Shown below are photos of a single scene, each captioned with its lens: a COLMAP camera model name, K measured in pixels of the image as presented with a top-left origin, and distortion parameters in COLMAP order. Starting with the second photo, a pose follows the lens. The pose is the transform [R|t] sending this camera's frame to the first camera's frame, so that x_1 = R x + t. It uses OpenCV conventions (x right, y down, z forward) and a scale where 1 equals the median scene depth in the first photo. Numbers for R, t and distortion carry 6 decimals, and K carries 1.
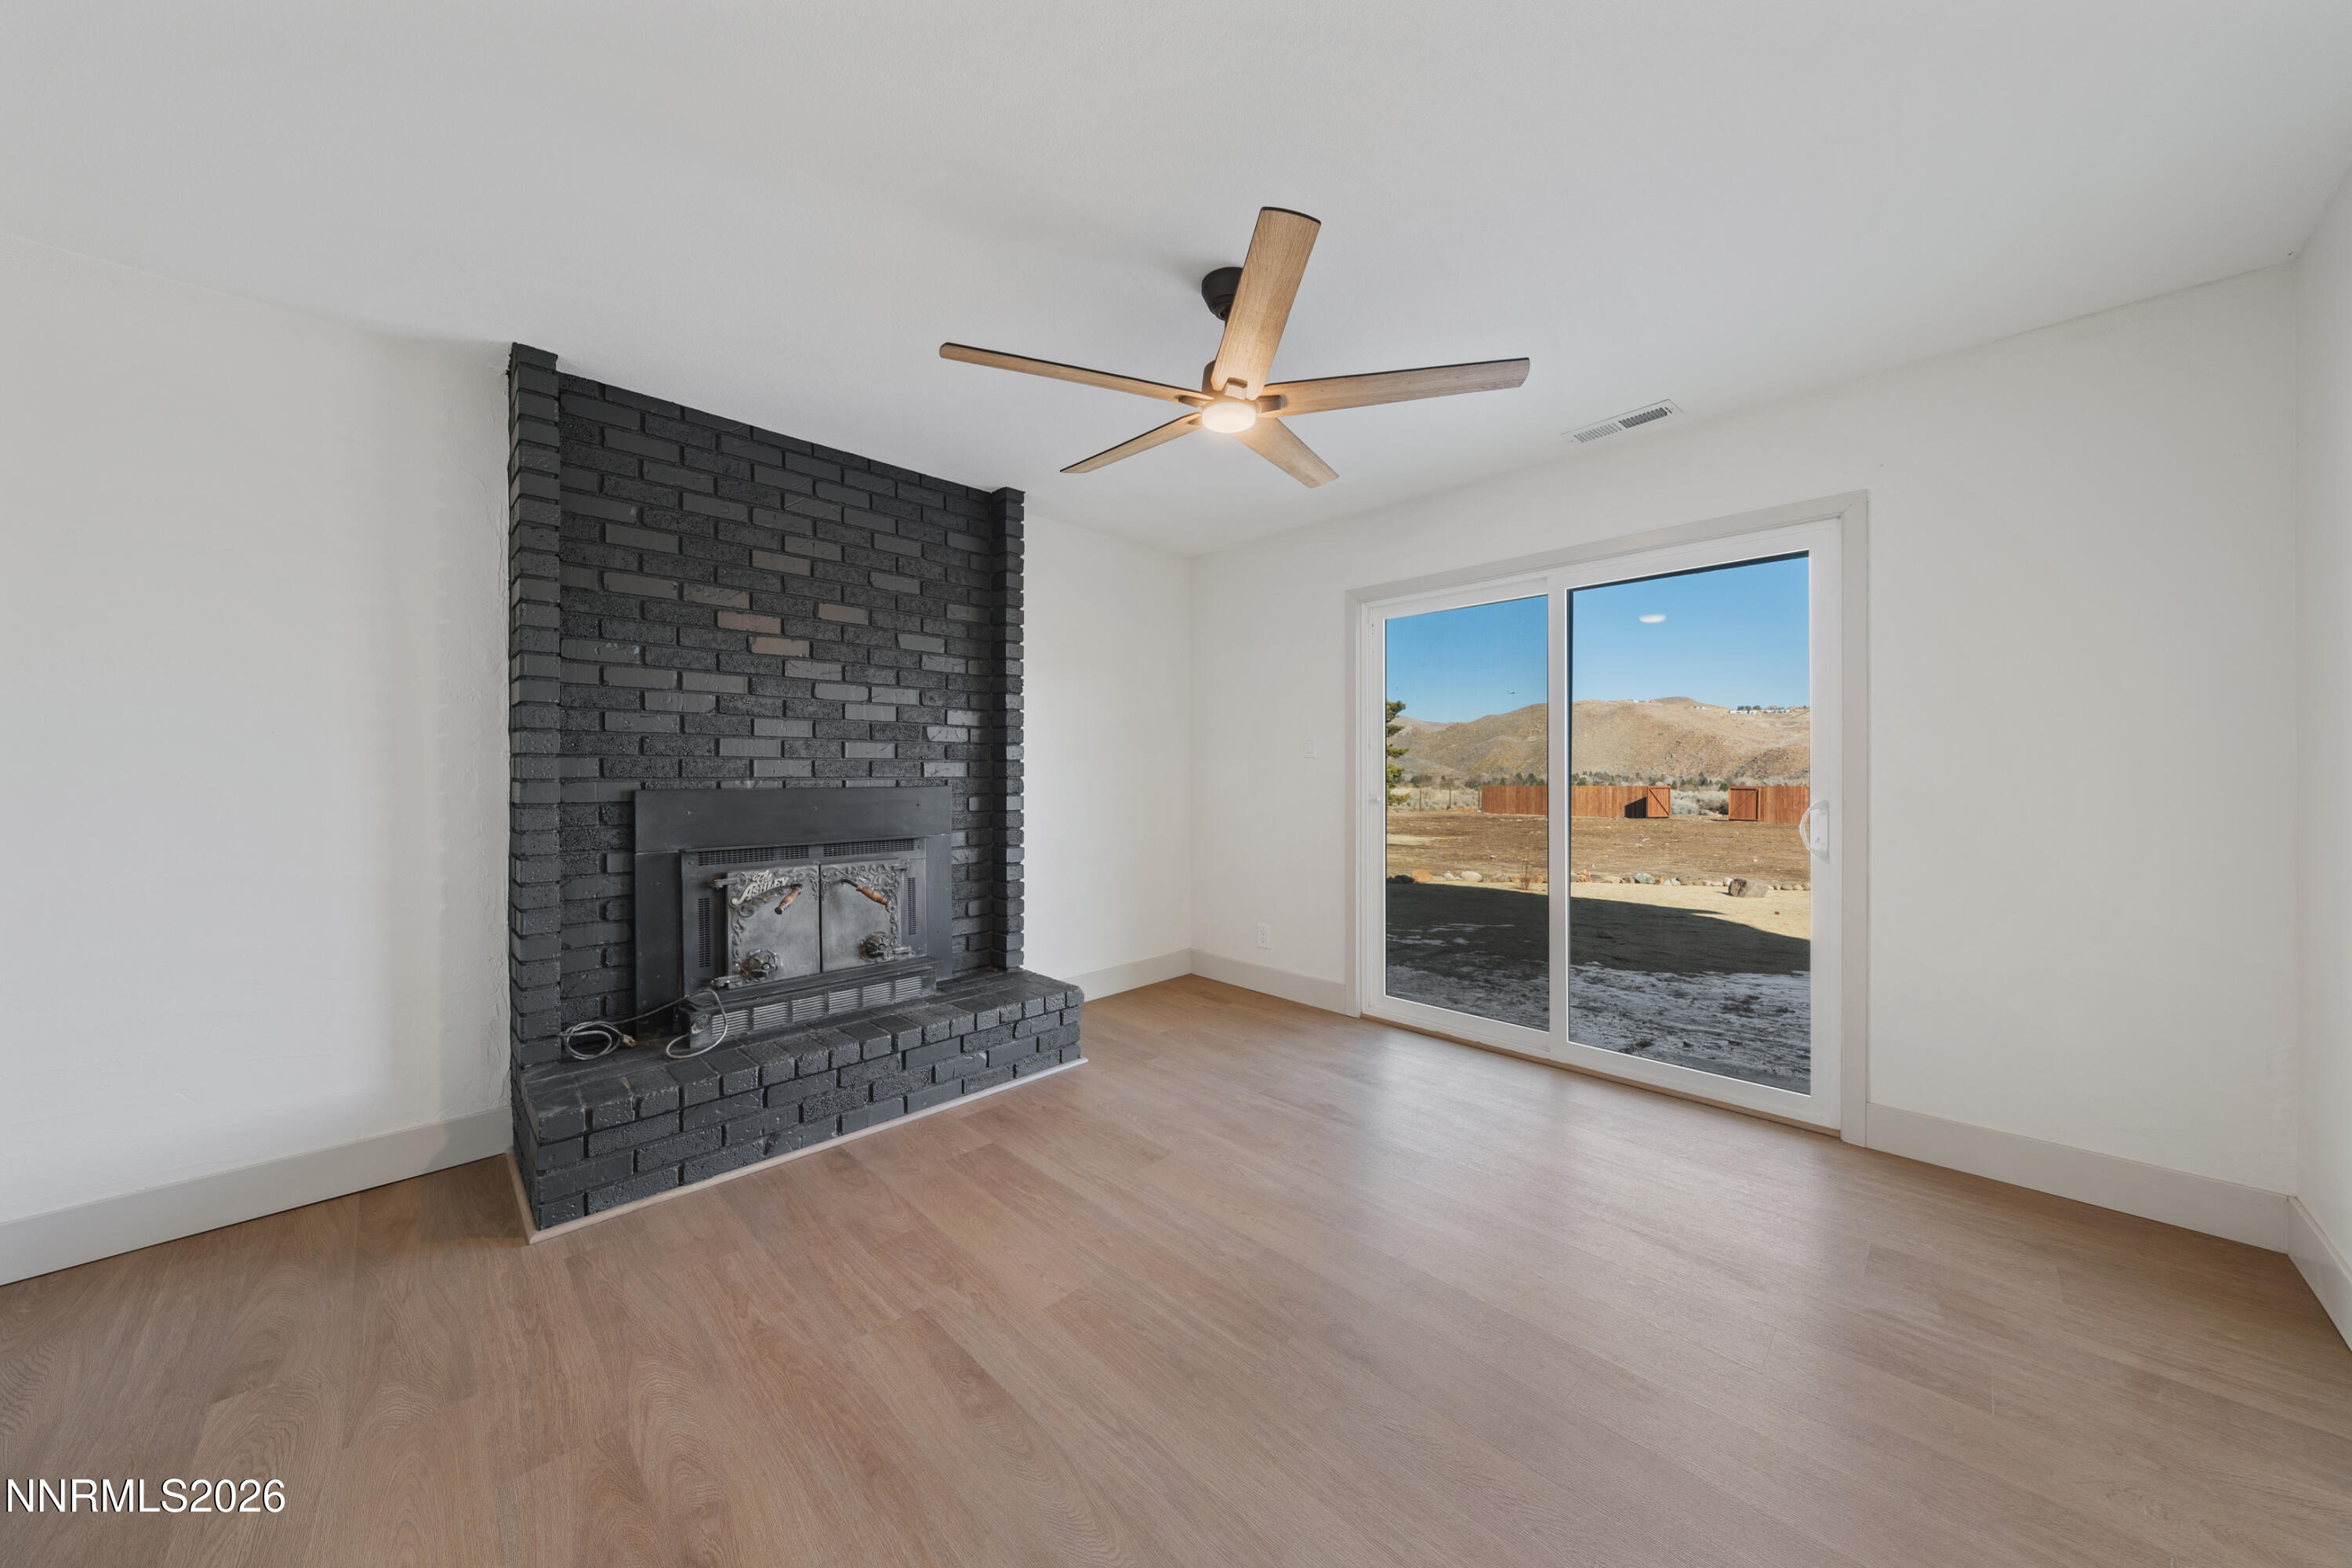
lens RADIAL K [[793.9, 0, 1179.3], [0, 793.9, 770.8], [0, 0, 1]] dist [0.000893, 0.000166]
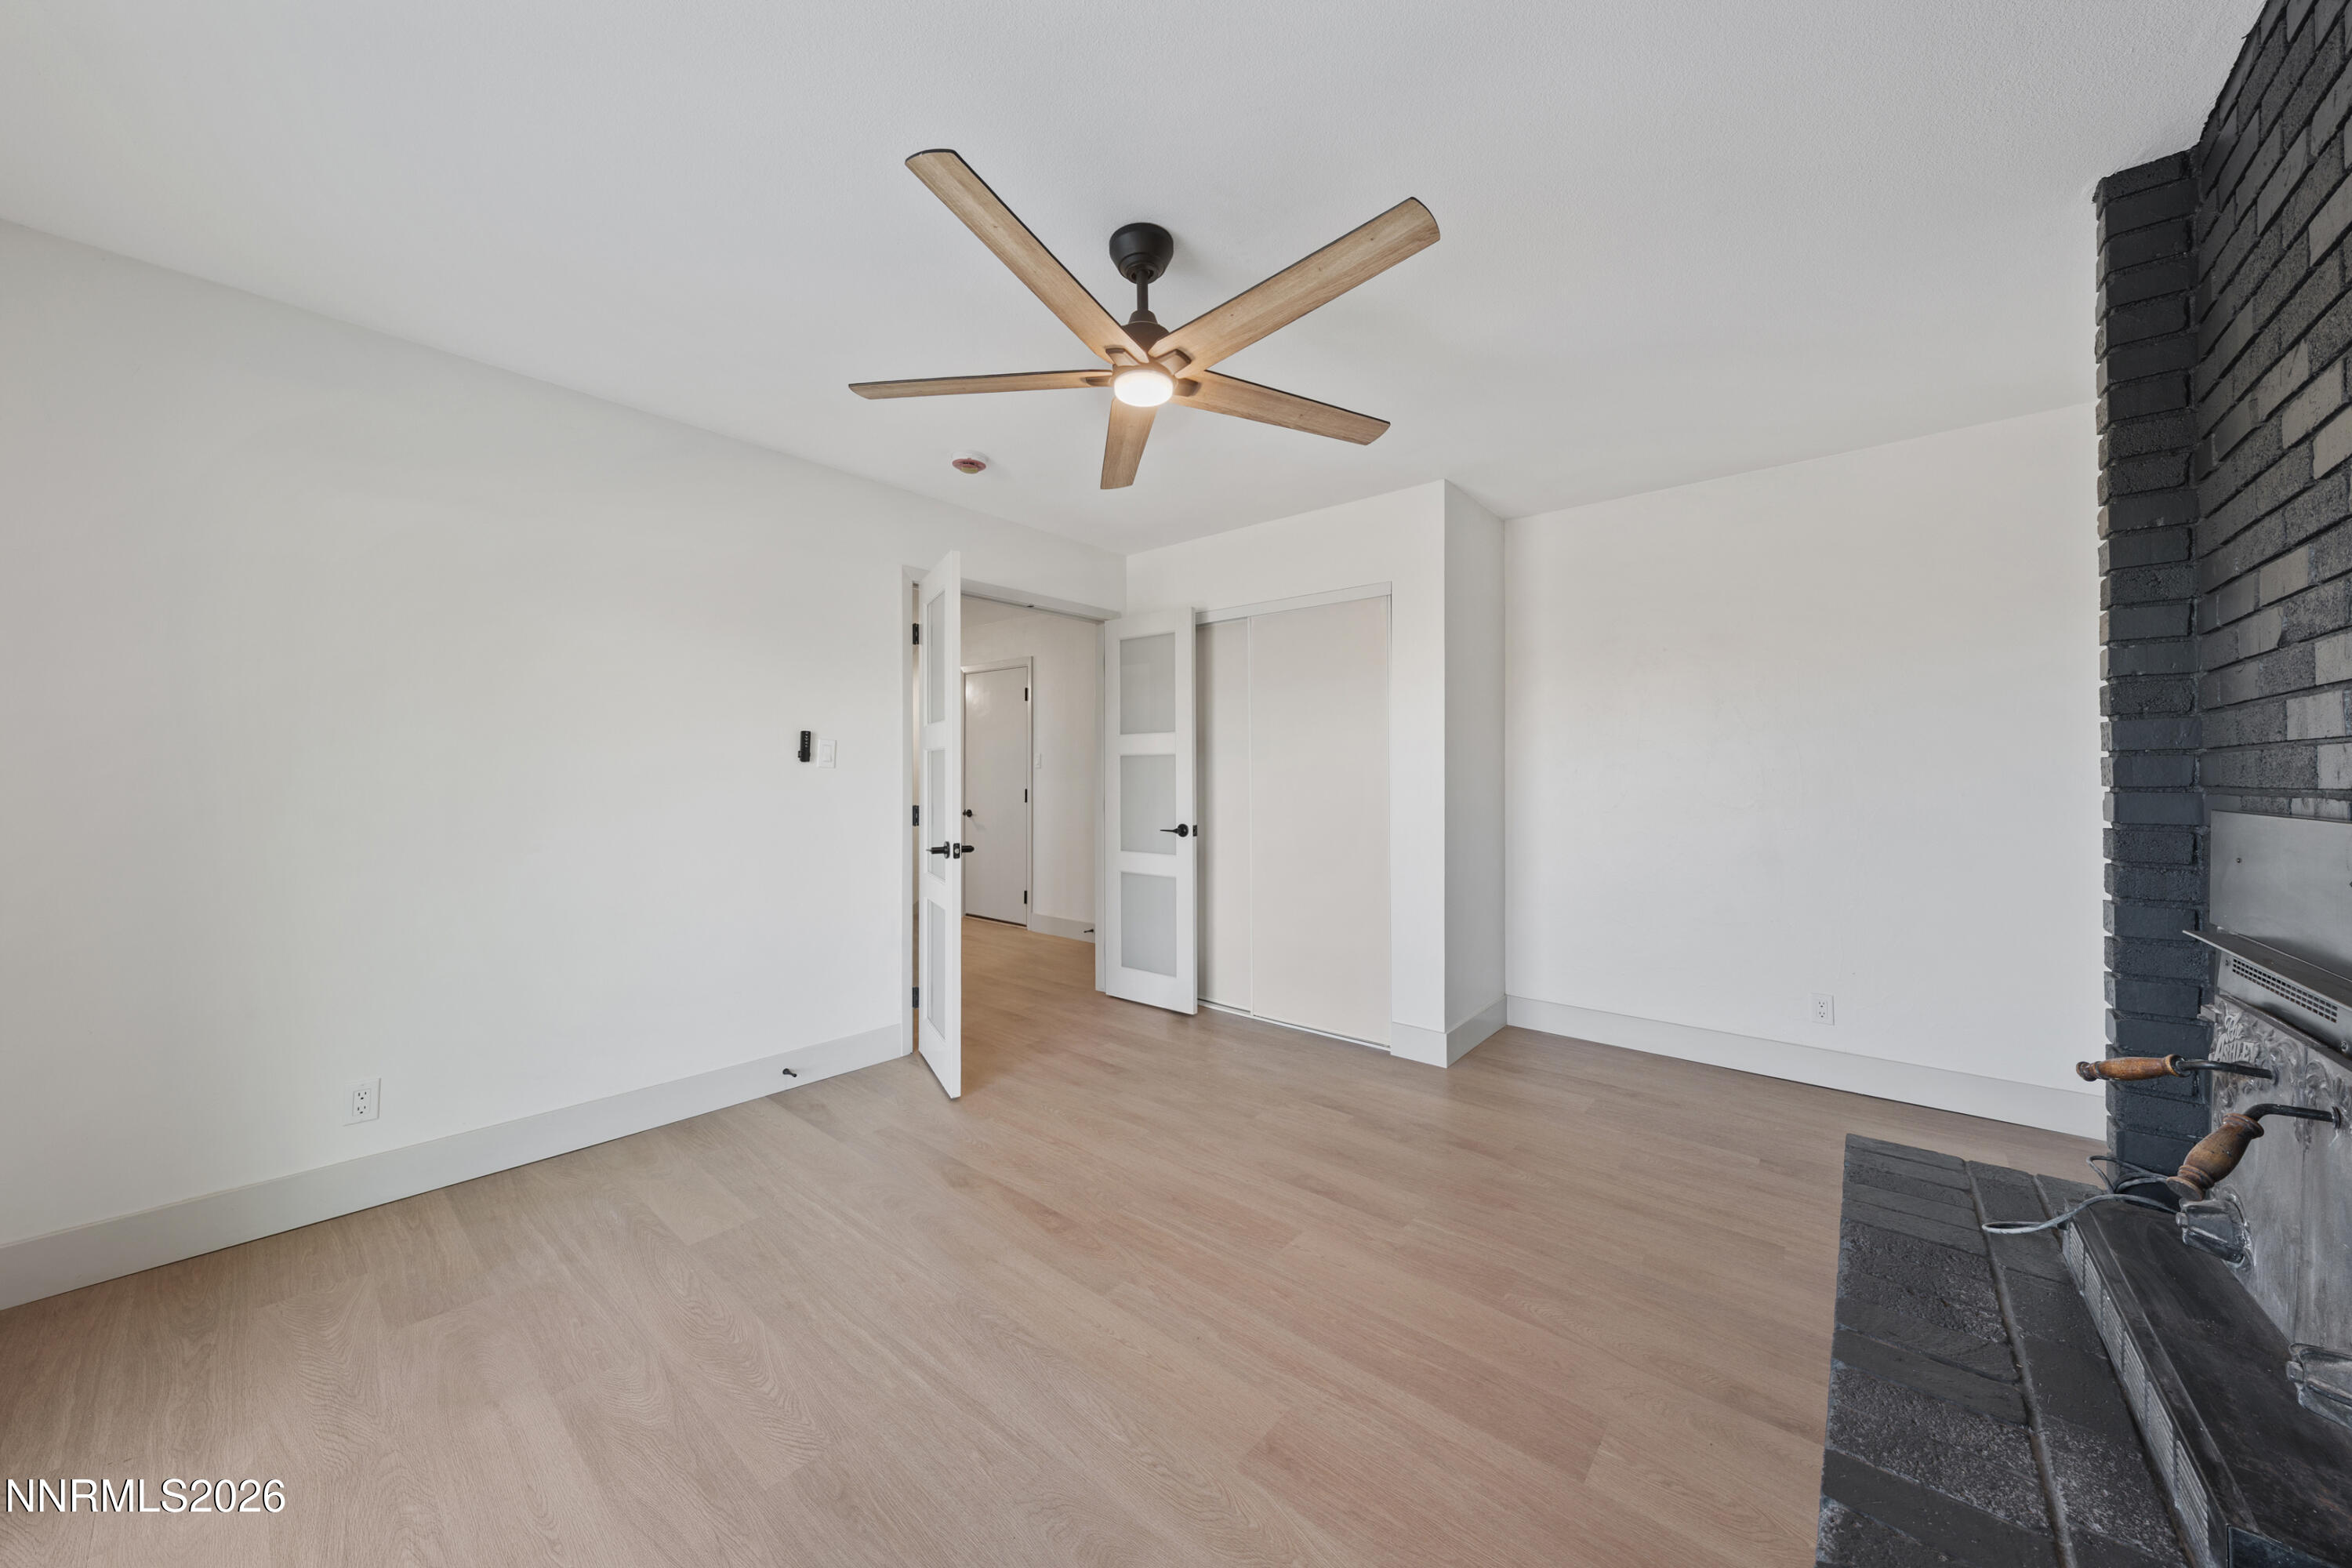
lens RADIAL K [[793.9, 0, 1176.5], [0, 793.9, 779.7], [0, 0, 1]] dist [0.000893, 0.000166]
pose [[-0.996674, 0.001952, -0.081473, 0.107705], [0.001597, 0.999989, 0.004420, 0.002073], [0.081481, 0.004275, -0.996666, 2.093337]]
